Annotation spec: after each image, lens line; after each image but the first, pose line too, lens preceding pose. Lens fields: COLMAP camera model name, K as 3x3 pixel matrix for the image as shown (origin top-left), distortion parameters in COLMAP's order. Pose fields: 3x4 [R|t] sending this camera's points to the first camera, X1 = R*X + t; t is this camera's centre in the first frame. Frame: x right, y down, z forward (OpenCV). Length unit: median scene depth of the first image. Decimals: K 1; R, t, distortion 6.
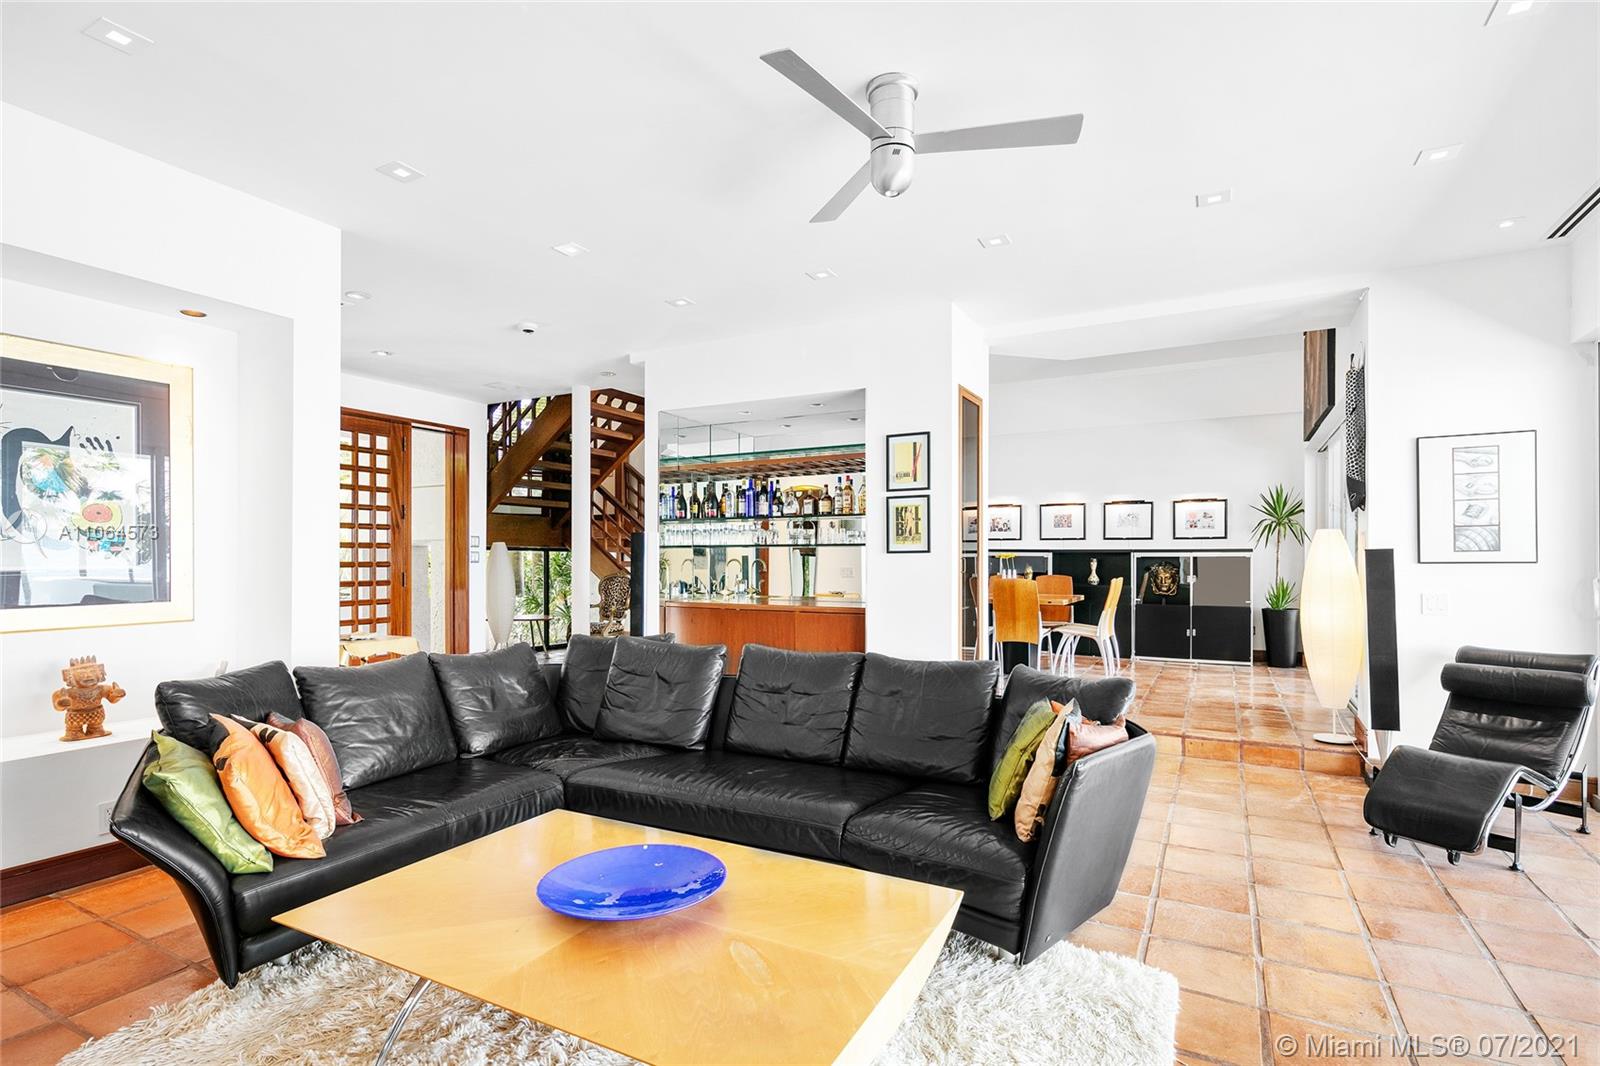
lens RADIAL K [[773.1, 0, 806.1], [0, 773.1, 553.6], [0, 0, 1]] dist [-0.000164, -0.000129]
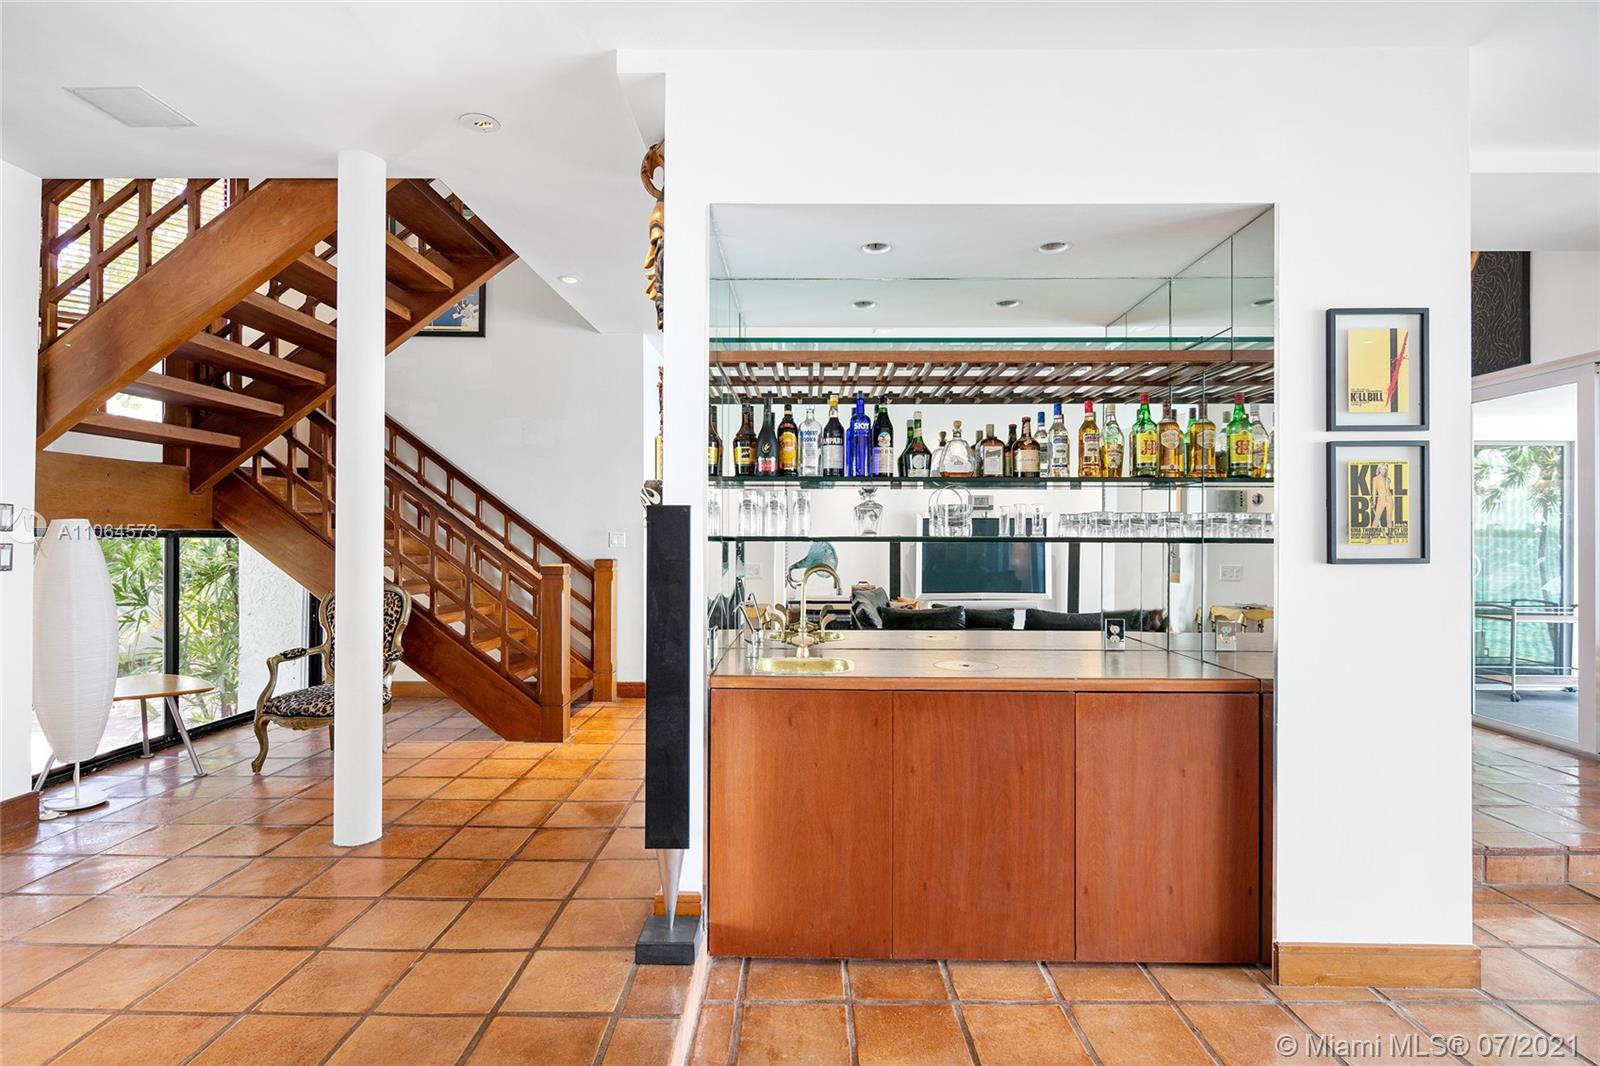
lens RADIAL K [[775.8, 0, 800.0], [0, 775.8, 533.0], [0, 0, 1]] dist [-0.000241, -0.000751]
pose [[0.888828, 0.006031, 0.458201, -0.322522], [-0.007352, 0.999972, 0.001099, -0.014058], [-0.458181, -0.004346, 0.888848, 0.603847]]
